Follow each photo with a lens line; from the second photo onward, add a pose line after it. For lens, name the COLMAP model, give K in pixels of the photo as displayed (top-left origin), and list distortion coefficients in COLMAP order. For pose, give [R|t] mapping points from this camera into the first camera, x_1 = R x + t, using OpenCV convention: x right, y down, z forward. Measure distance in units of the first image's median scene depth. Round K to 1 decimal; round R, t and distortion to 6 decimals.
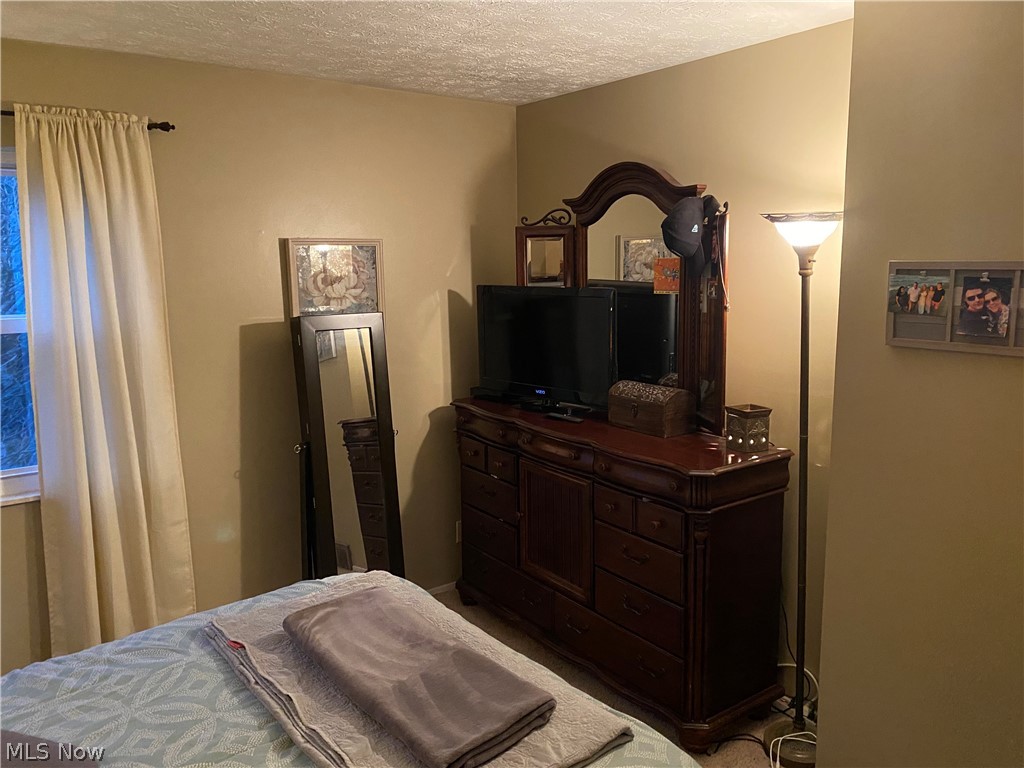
lens RADIAL K [[774.4, 0, 512.0], [0, 774.4, 384.0], [0, 0, 1]] dist [0.001104, -0.004760]
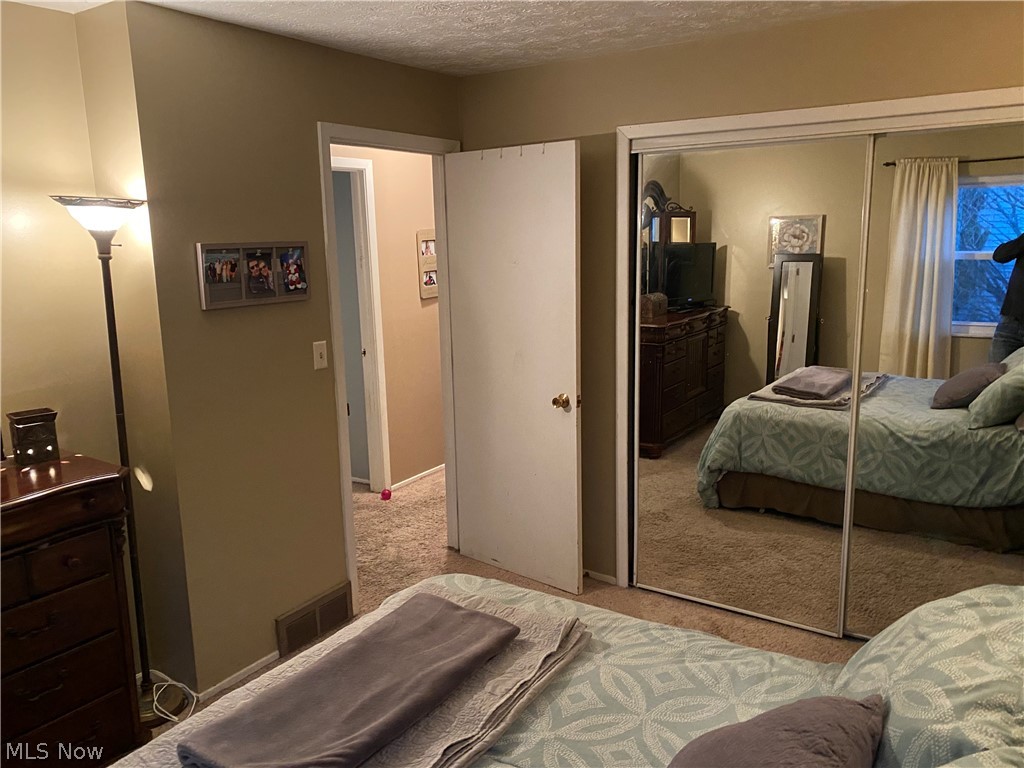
lens RADIAL K [[774.4, 0, 512.0], [0, 774.4, 384.0], [0, 0, 1]] dist [0.001104, -0.004760]
pose [[-0.359869, -0.148508, 0.921108, -0.926831], [0.184088, 0.956541, 0.226143, -0.135216], [-0.914662, 0.250947, -0.316890, 1.026686]]
